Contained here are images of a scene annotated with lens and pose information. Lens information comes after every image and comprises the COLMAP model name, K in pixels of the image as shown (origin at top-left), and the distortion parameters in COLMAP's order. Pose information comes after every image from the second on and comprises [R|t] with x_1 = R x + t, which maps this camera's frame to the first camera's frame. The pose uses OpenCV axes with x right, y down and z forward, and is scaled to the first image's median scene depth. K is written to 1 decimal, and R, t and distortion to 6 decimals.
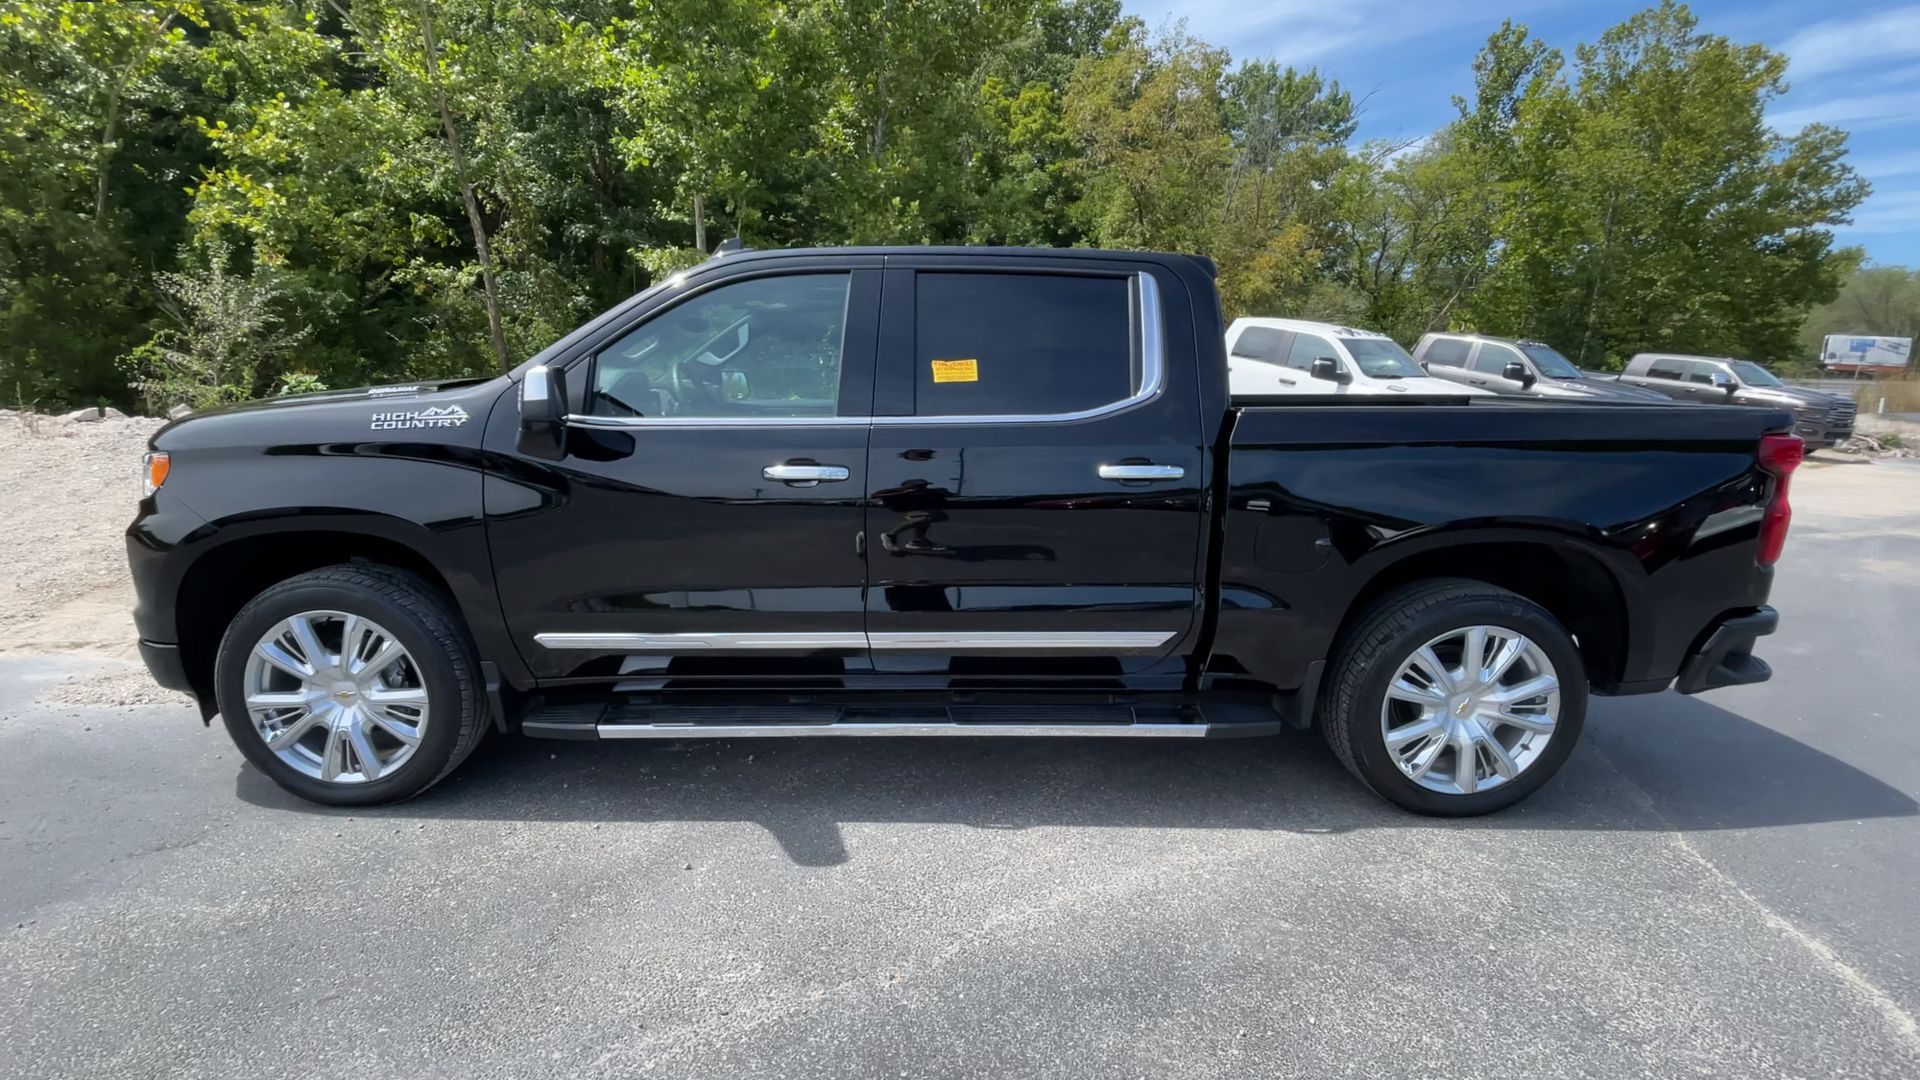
lens RADIAL K [[1245.5, 0, 913.8], [0, 1245.5, 594.9], [0, 0, 1]] dist [0.028761, -0.040338]
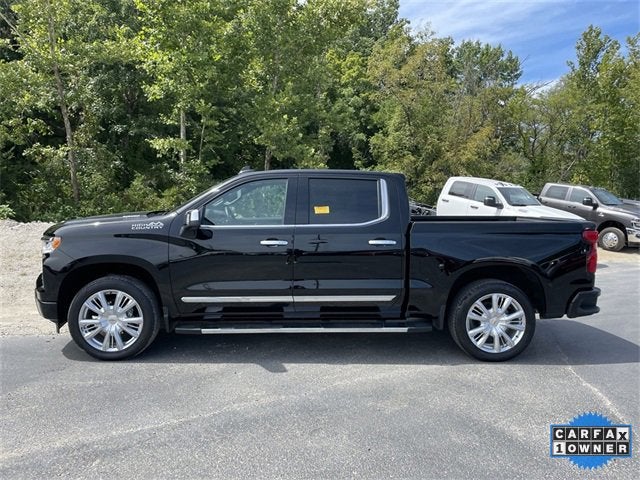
lens RADIAL K [[703.1, 0, 320.0], [0, 703.1, 240.0], [0, 0, 1]] dist [0.024357, 0.020019]
pose [[0.999069, -0.001863, 0.043106, -0.007549], [0.006930, 0.993024, -0.117704, 0.015697], [-0.042586, 0.117894, 0.992113, -0.114322]]
